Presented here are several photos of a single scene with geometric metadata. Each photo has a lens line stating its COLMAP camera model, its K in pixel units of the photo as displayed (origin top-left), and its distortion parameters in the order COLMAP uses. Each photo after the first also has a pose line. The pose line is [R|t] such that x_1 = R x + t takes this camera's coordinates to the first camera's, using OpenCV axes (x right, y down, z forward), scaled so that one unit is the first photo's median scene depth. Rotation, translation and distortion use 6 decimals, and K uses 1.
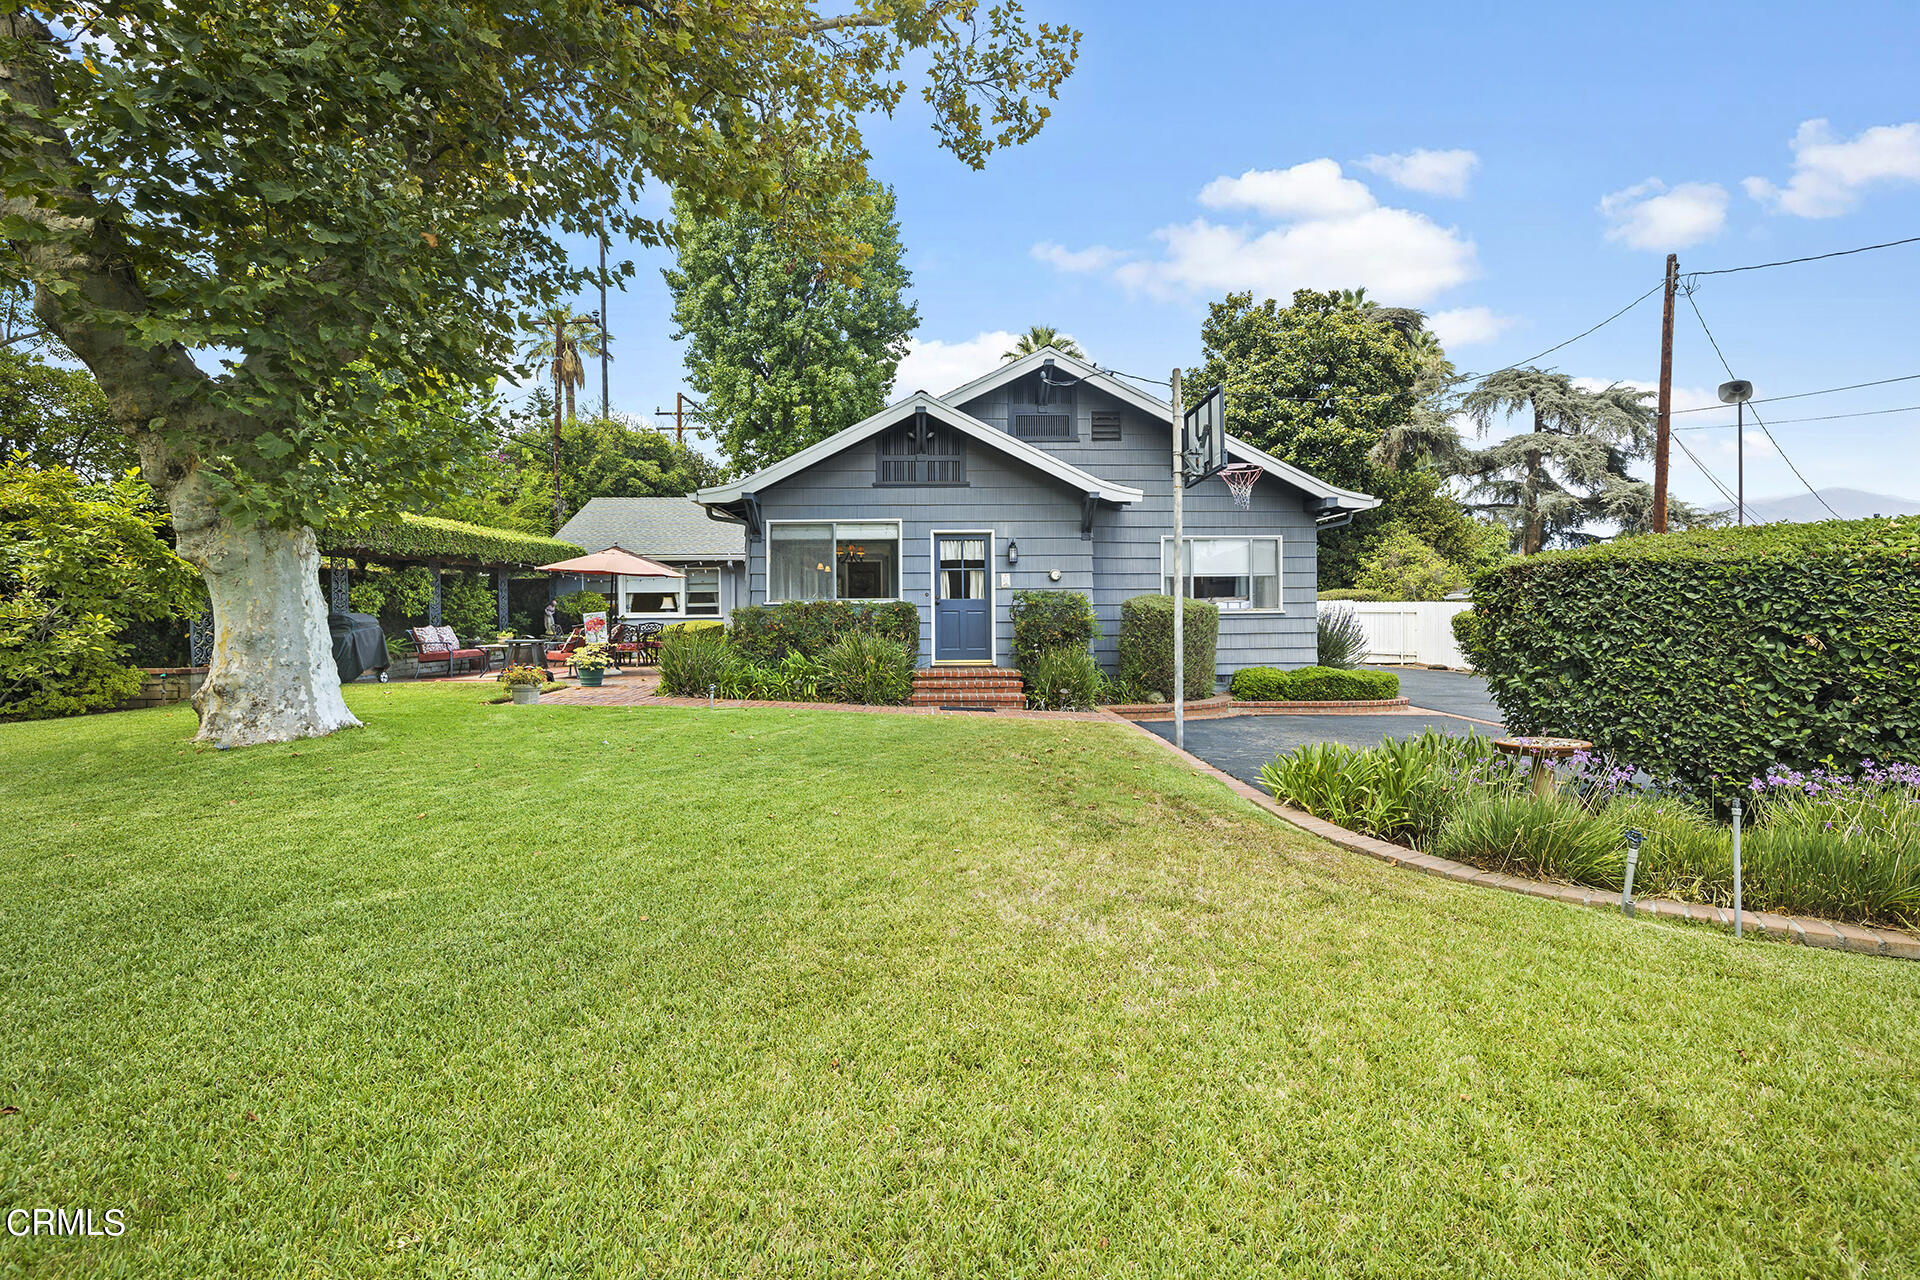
lens RADIAL K [[886.2, 0, 960.6], [0, 886.2, 590.0], [0, 0, 1]] dist [-0.020048, 0.000160]
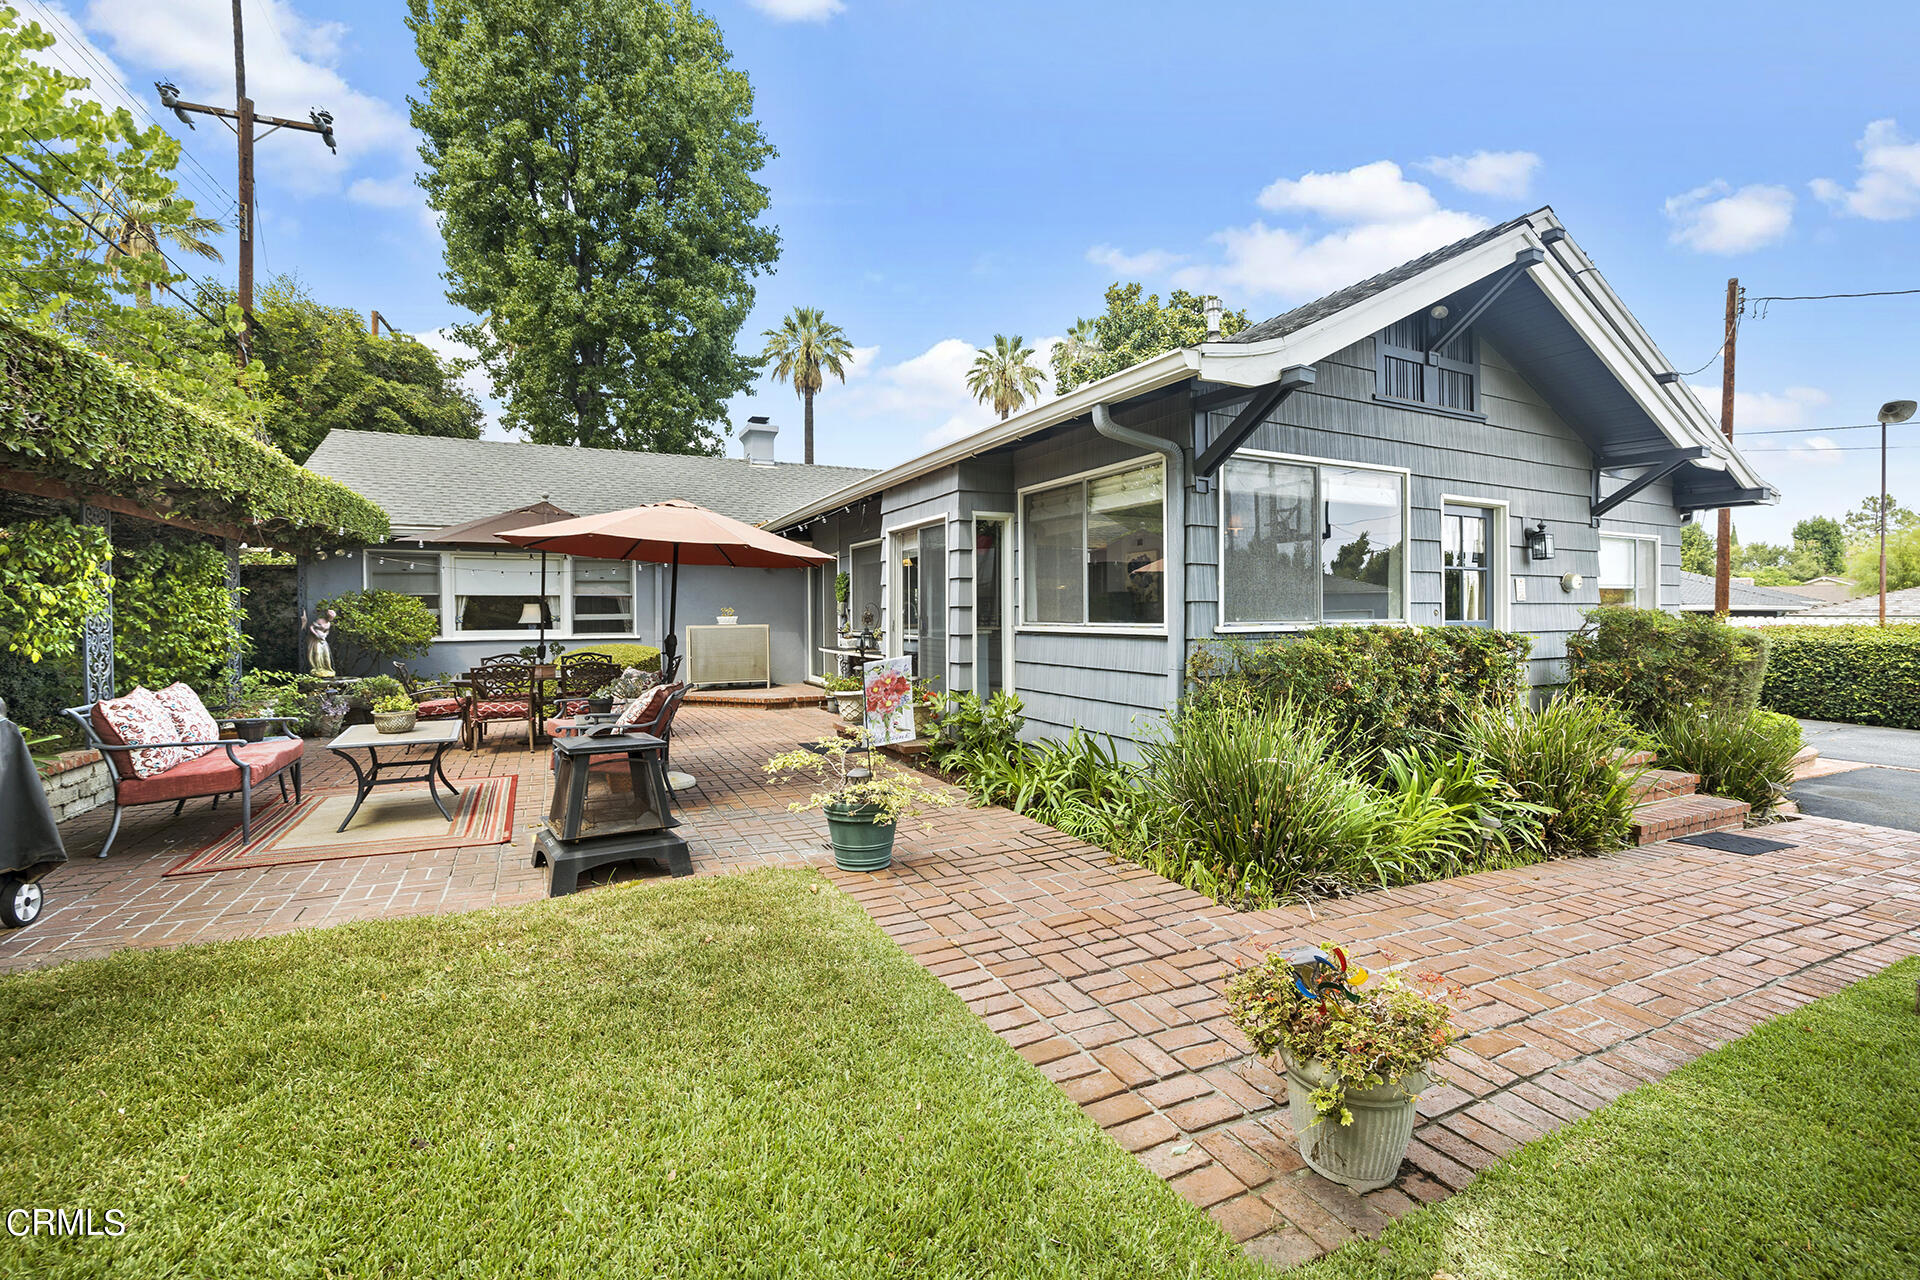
lens RADIAL K [[840.6, 0, 970.7], [0, 840.6, 609.6], [0, 0, 1]] dist [-0.052780, 0.024695]
pose [[0.910085, 0.007972, 0.414345, -0.426563], [-0.014760, 0.999804, 0.013183, 0.000849], [-0.414158, -0.018113, 0.910025, 0.554719]]
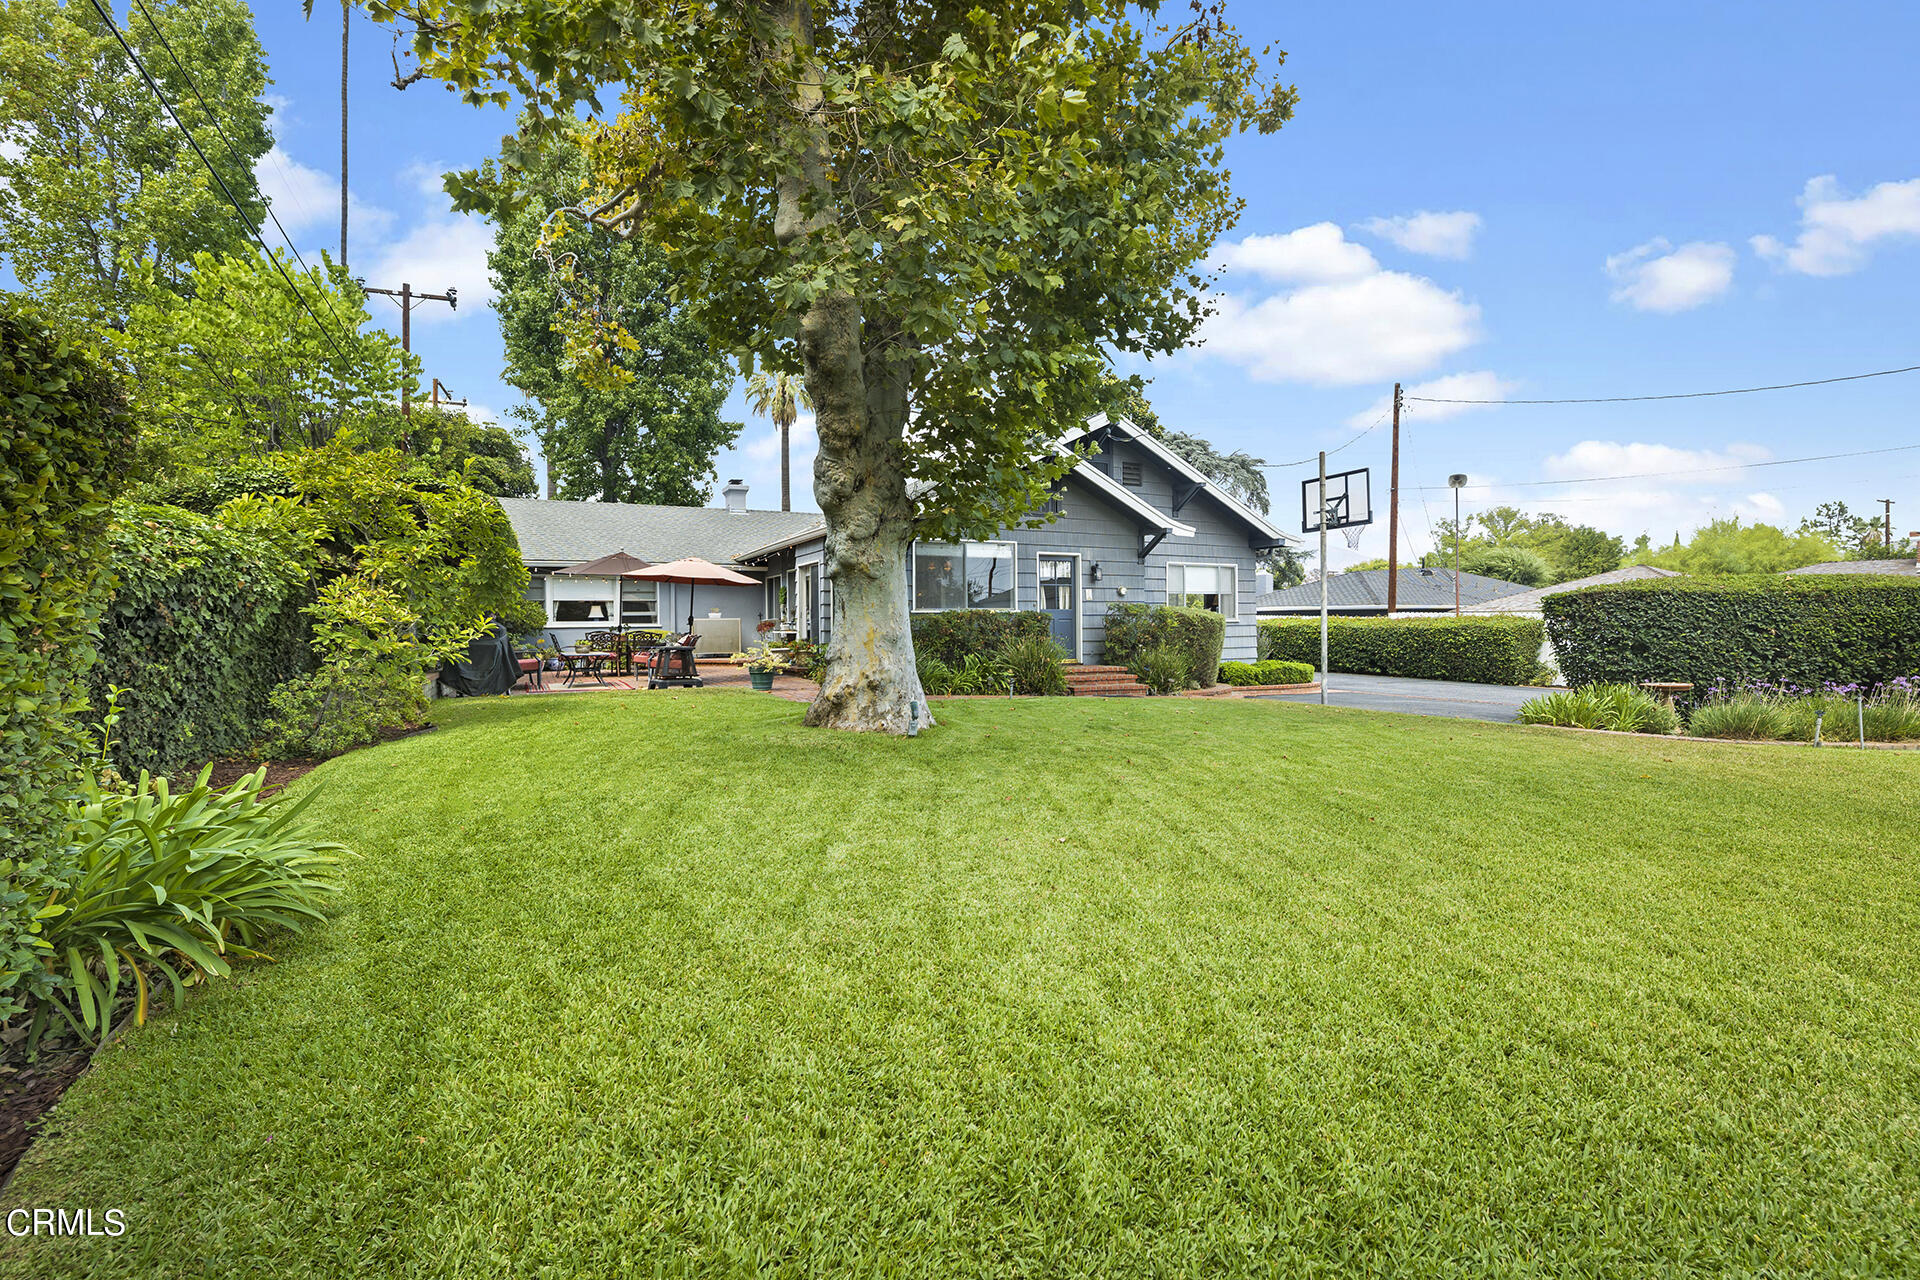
lens RADIAL K [[840.6, 0, 970.7], [0, 840.6, 609.6], [0, 0, 1]] dist [-0.052780, 0.024695]
pose [[0.903503, 0.008271, 0.428501, -0.508209], [-0.011081, 0.999930, 0.004063, 0.006087], [-0.428438, -0.008420, 0.903532, 0.008712]]
